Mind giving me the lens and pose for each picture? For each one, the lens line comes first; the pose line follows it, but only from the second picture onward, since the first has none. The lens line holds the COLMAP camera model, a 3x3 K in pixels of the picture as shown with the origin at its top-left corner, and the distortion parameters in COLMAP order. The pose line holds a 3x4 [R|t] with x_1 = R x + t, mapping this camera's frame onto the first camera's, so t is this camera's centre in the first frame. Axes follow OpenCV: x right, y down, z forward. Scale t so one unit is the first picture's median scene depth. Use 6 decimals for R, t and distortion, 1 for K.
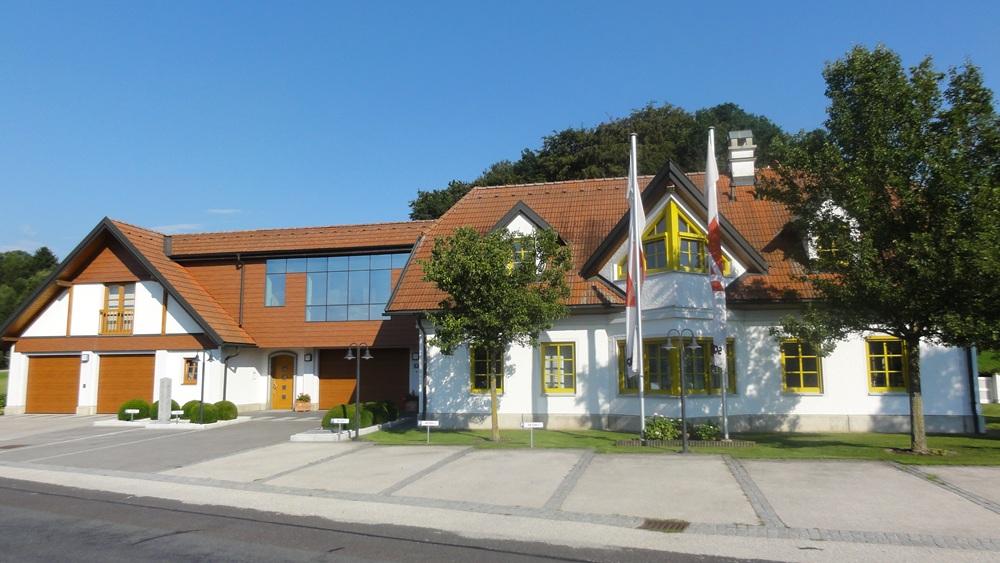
lens RADIAL K [[696.2, 0, 501.6], [0, 696.2, 276.3], [0, 0, 1]] dist [-0.004247, -0.005795]
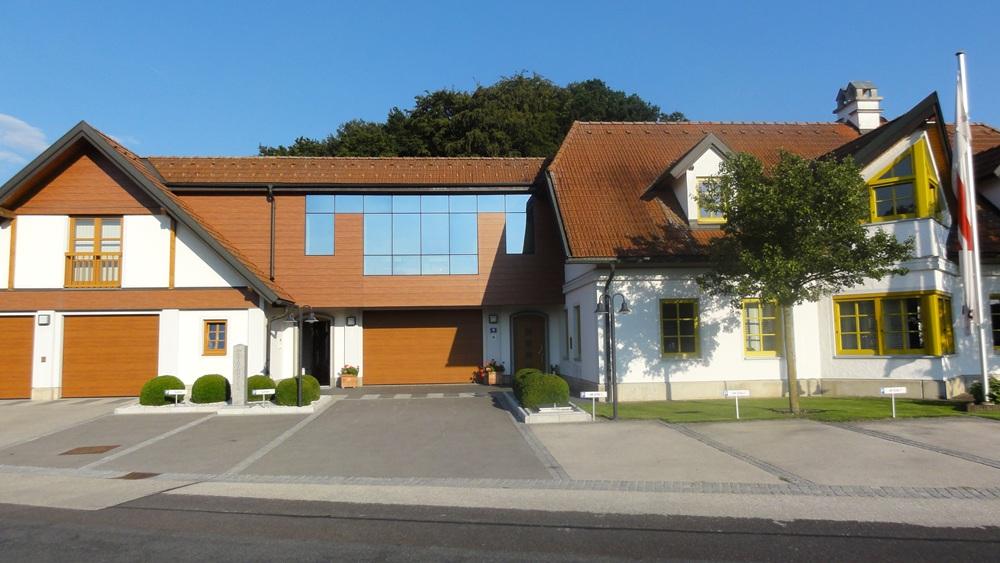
lens RADIAL K [[696.2, 0, 499.3], [0, 696.2, 283.4], [0, 0, 1]] dist [-0.004247, -0.005795]
pose [[0.957648, 0.015216, 0.287540, -0.358942], [-0.028434, 0.998719, 0.041849, 0.037474], [-0.286535, -0.048253, 0.956854, 0.195011]]
